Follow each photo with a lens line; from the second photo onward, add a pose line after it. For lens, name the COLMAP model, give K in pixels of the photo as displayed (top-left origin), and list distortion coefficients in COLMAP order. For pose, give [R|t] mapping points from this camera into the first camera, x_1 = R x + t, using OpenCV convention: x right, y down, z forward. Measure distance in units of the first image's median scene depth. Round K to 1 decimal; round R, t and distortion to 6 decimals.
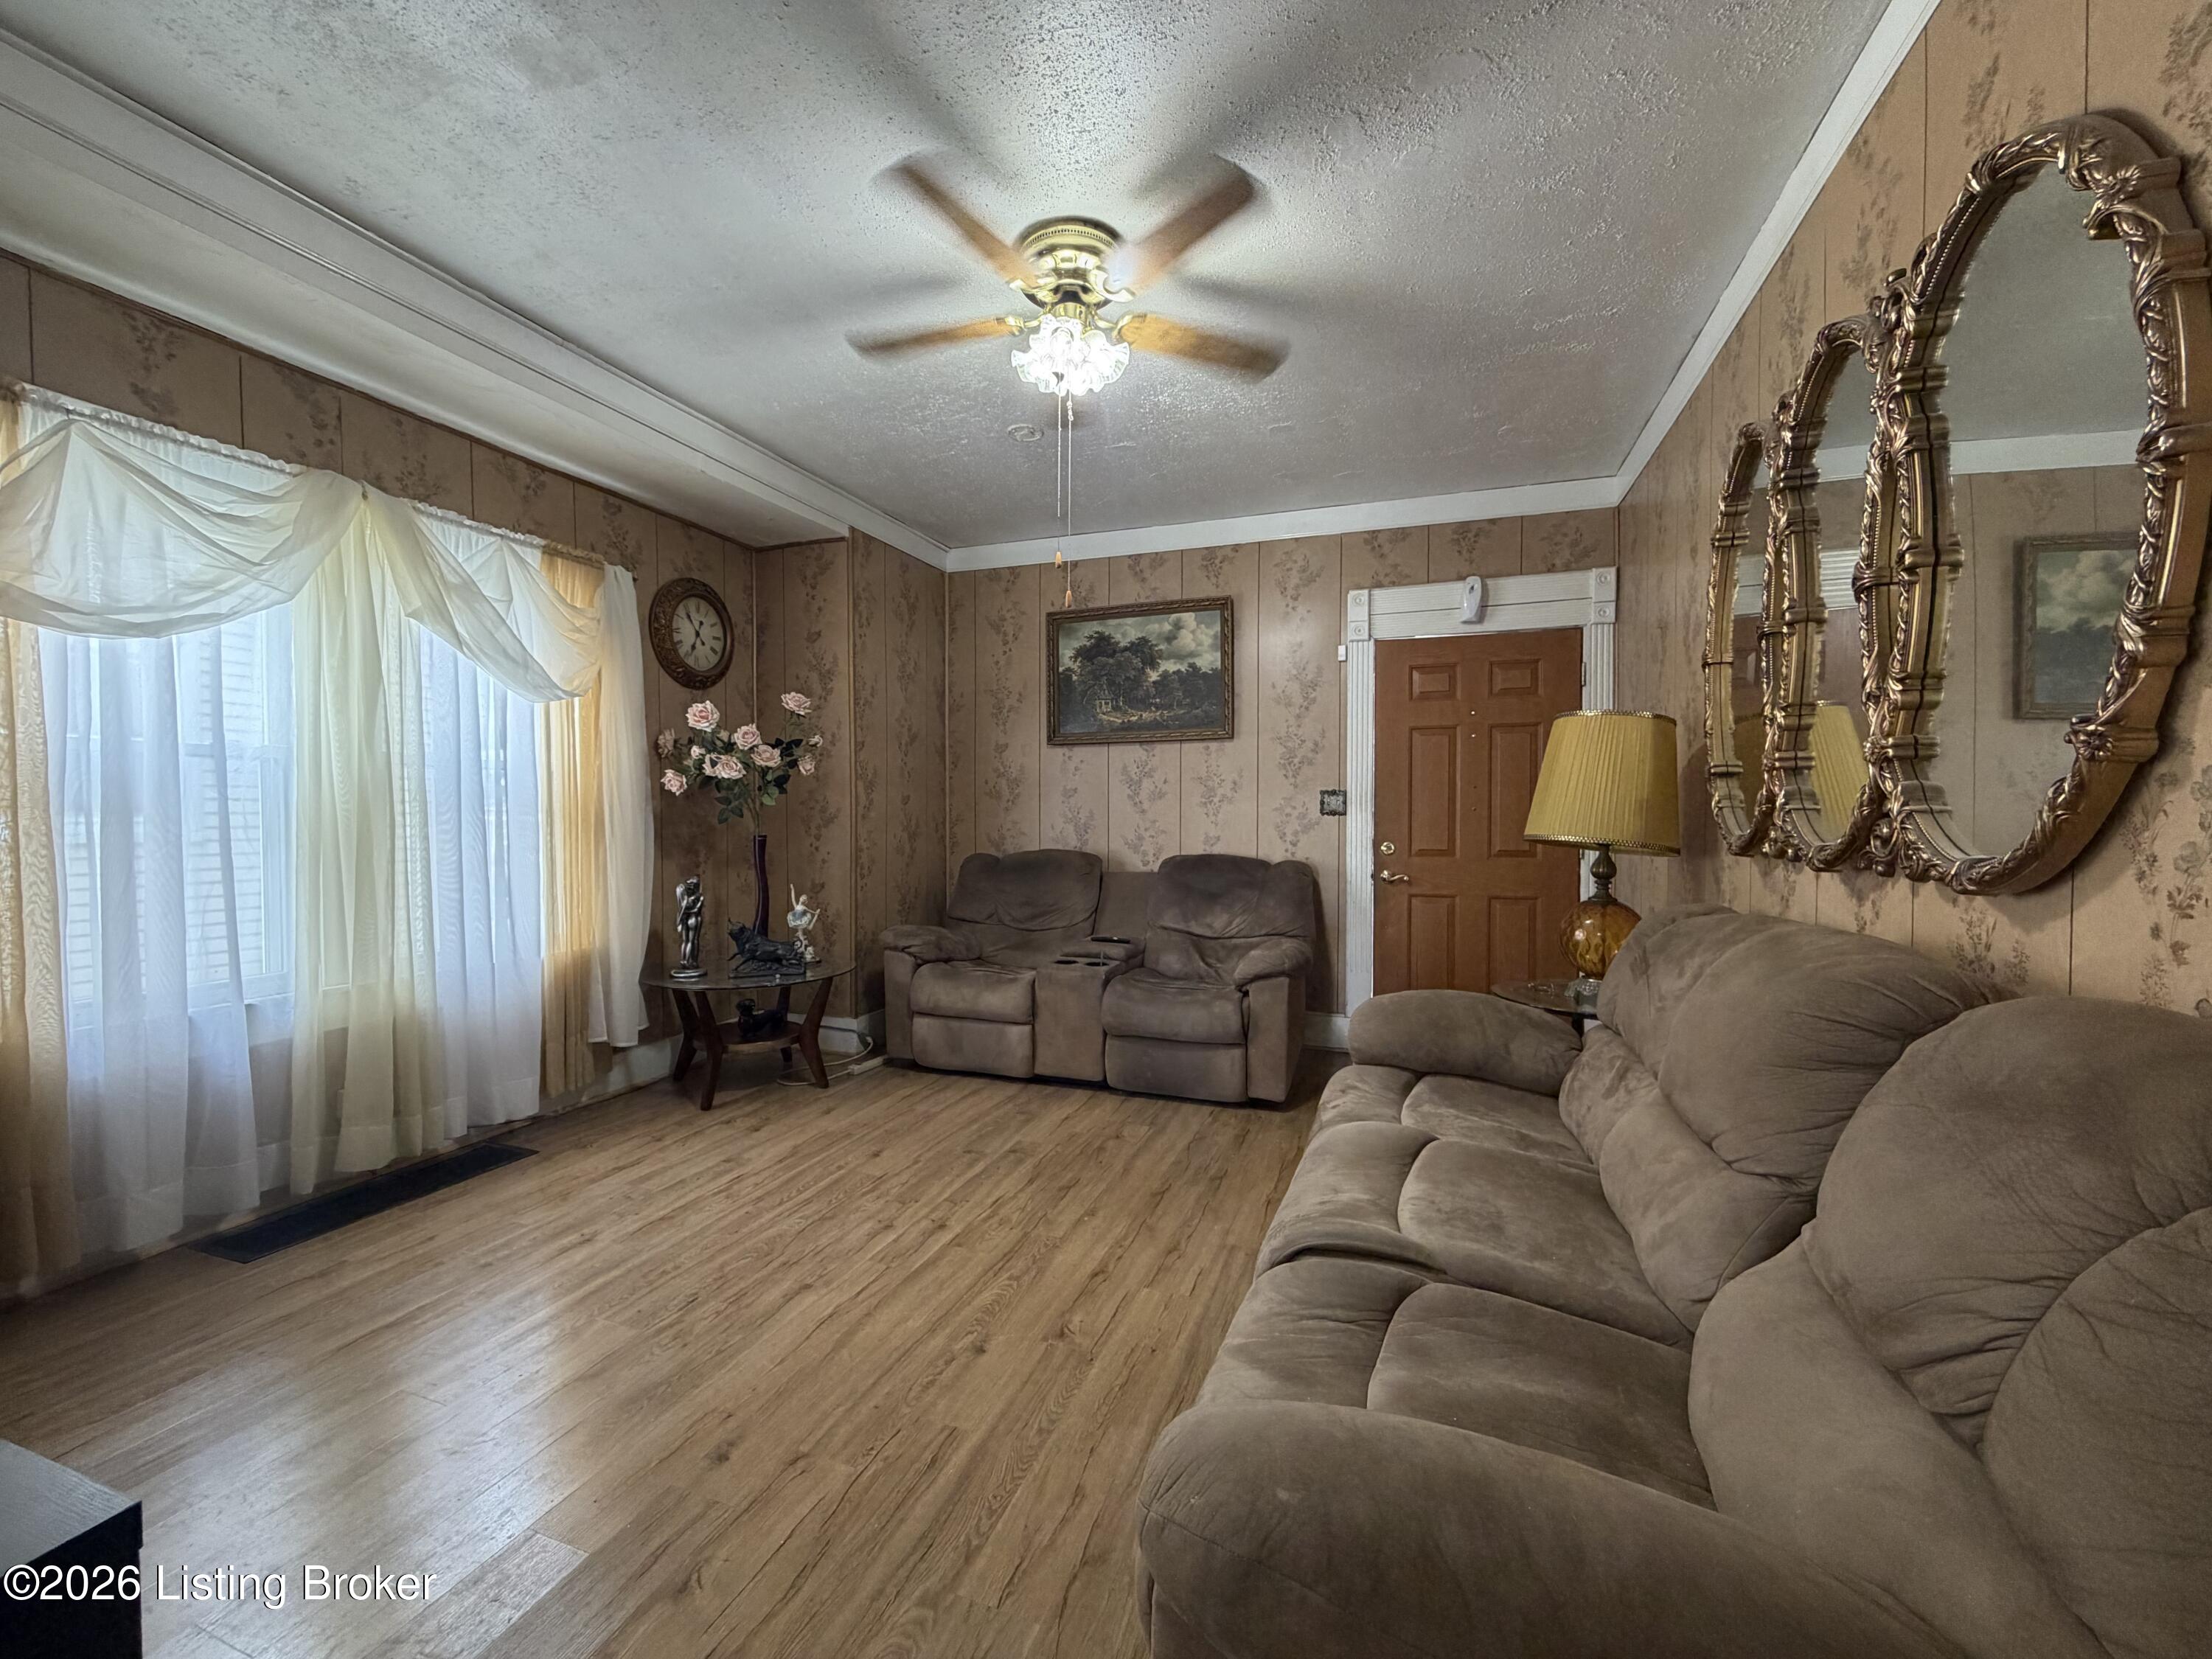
lens RADIAL K [[878.2, 0, 1102.0], [0, 878.2, 839.4], [0, 0, 1]] dist [-0.008243, 0.001050]
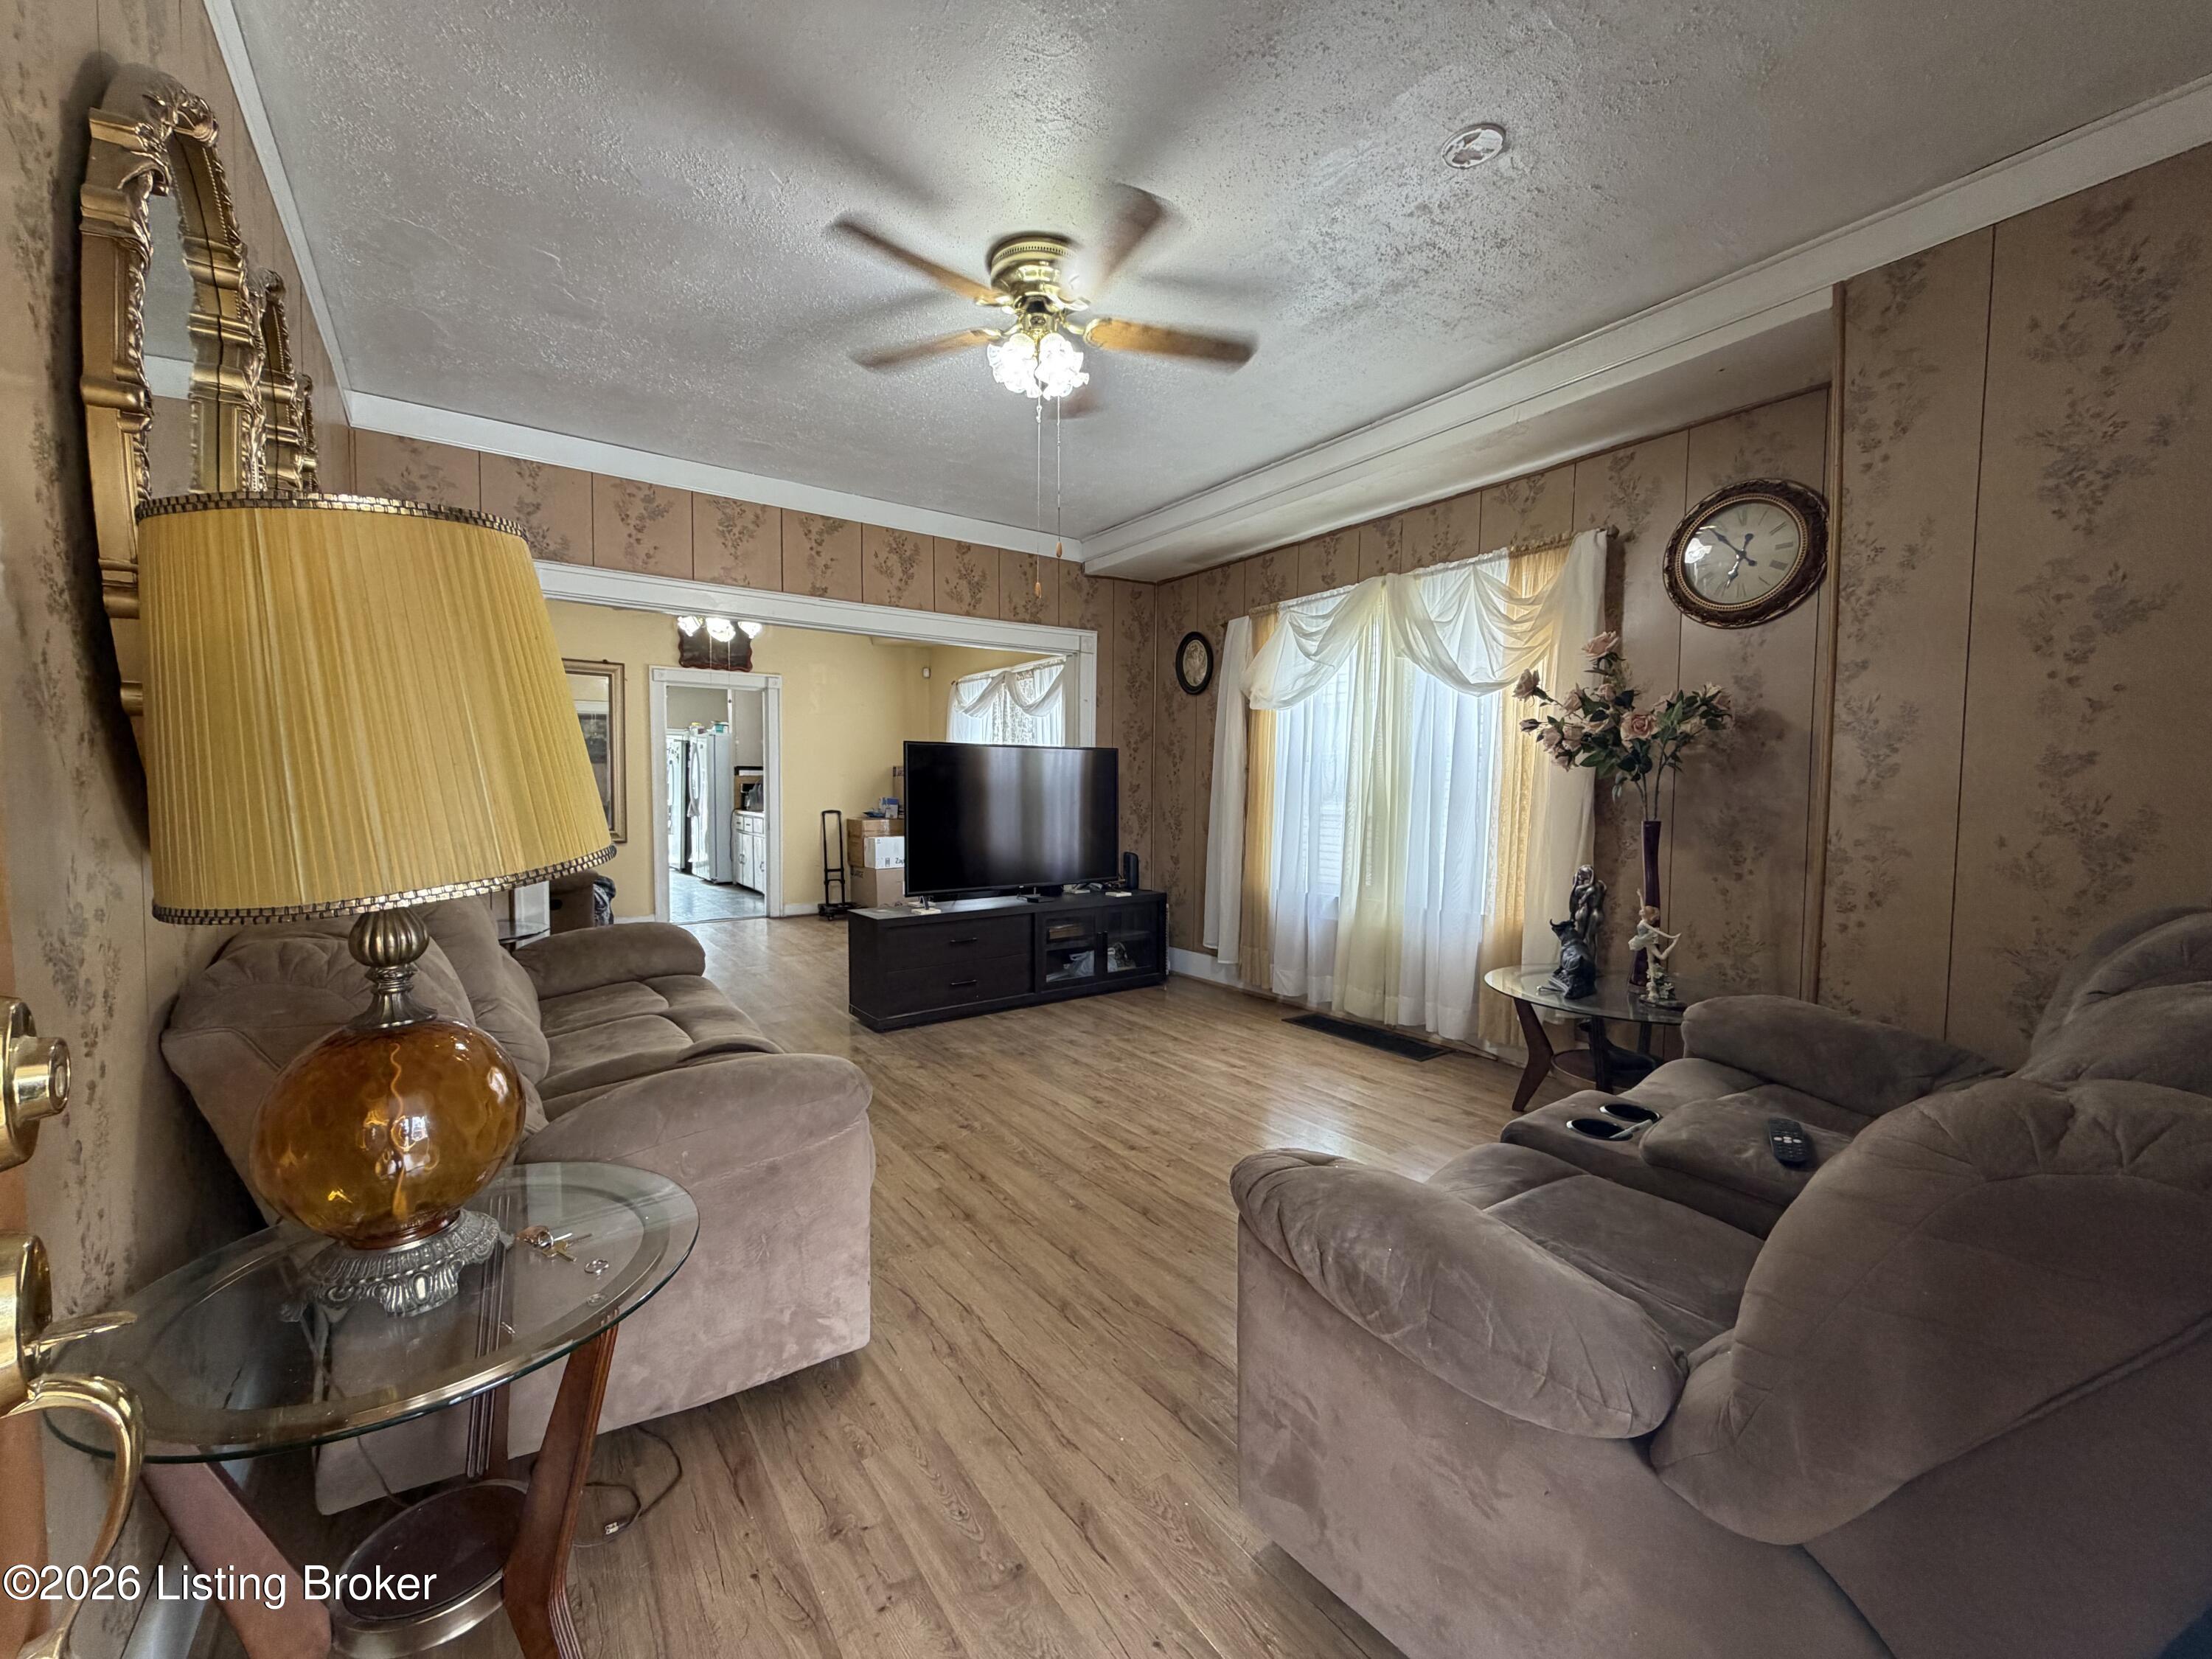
lens RADIAL K [[878.2, 0, 1099.5], [0, 878.2, 840.1], [0, 0, 1]] dist [-0.008243, 0.001050]
pose [[-0.572962, 0.043352, -0.818435, 0.725590], [-0.028777, 0.996920, 0.072952, -0.043512], [0.819077, 0.065351, -0.569950, 1.504586]]
